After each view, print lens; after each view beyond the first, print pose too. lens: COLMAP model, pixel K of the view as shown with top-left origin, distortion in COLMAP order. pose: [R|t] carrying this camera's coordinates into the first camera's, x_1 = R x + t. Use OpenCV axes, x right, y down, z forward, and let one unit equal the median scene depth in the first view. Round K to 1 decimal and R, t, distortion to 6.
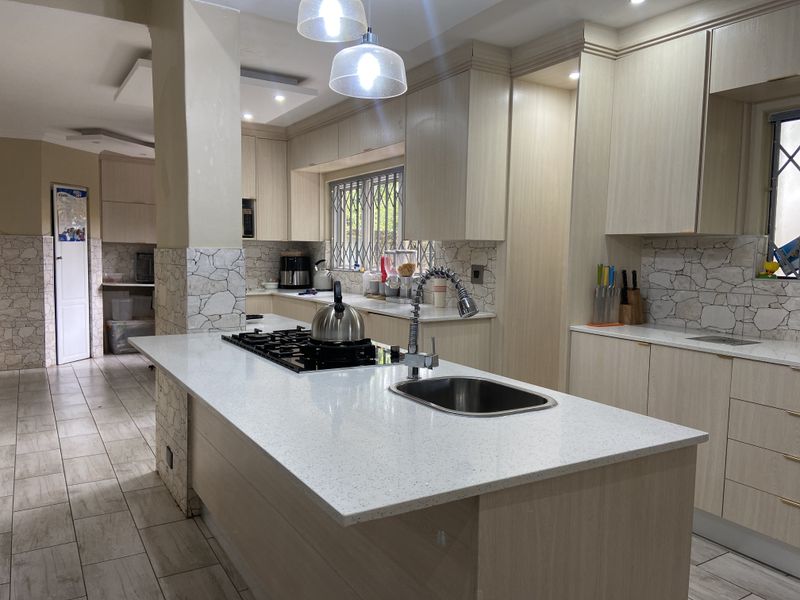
lens RADIAL K [[601.0, 0, 400.0], [0, 601.0, 300.0], [0, 0, 1]] dist [0.104733, -0.112631]
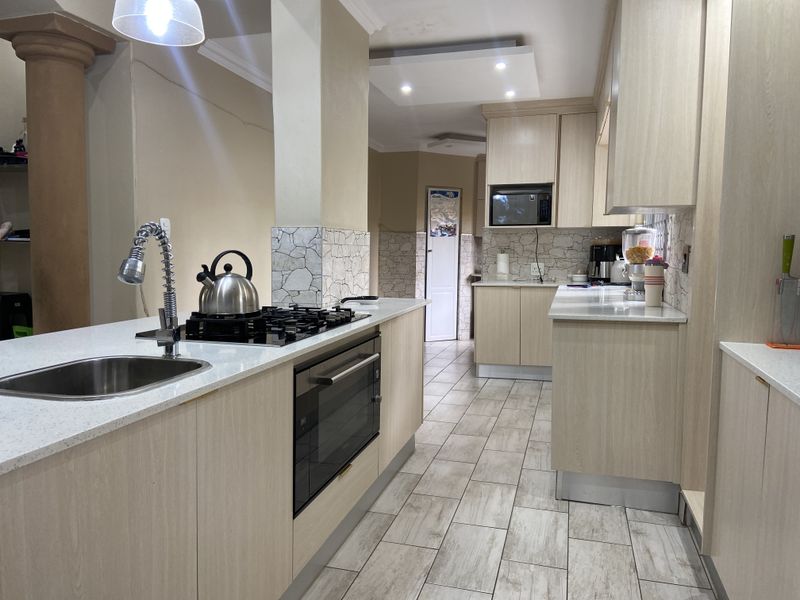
lens RADIAL K [[601.0, 0, 400.0], [0, 601.0, 300.0], [0, 0, 1]] dist [0.104733, -0.112631]
pose [[0.671428, 0.052843, -0.739184, 0.272956], [-0.054867, 0.998262, 0.021526, 0.003889], [0.739036, 0.026104, 0.673160, 0.198399]]
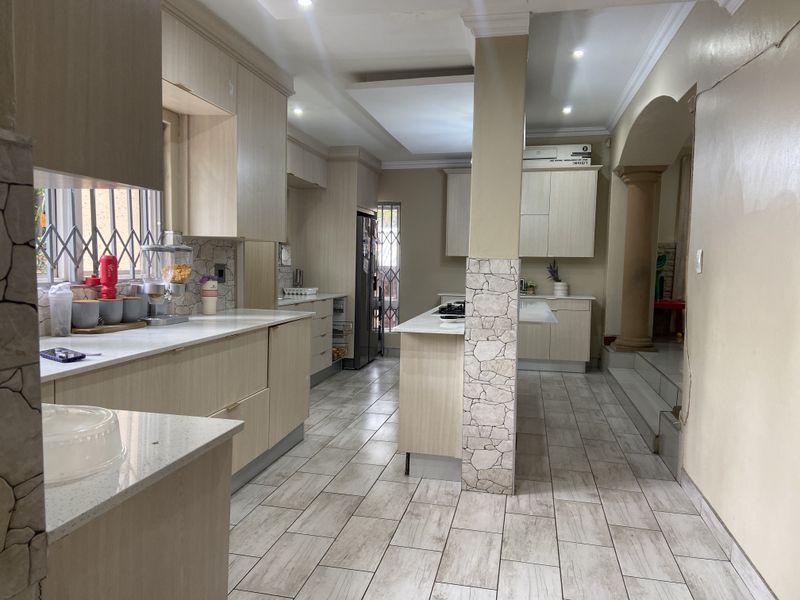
lens RADIAL K [[593.5, 0, 400.0], [0, 593.5, 300.0], [0, 0, 1]] dist [0.089067, -0.112196]
pose [[-0.722384, -0.070849, 0.687853, -0.491650], [0.023913, 0.991583, 0.127247, -0.075707], [-0.691078, 0.108370, -0.714609, 0.972262]]
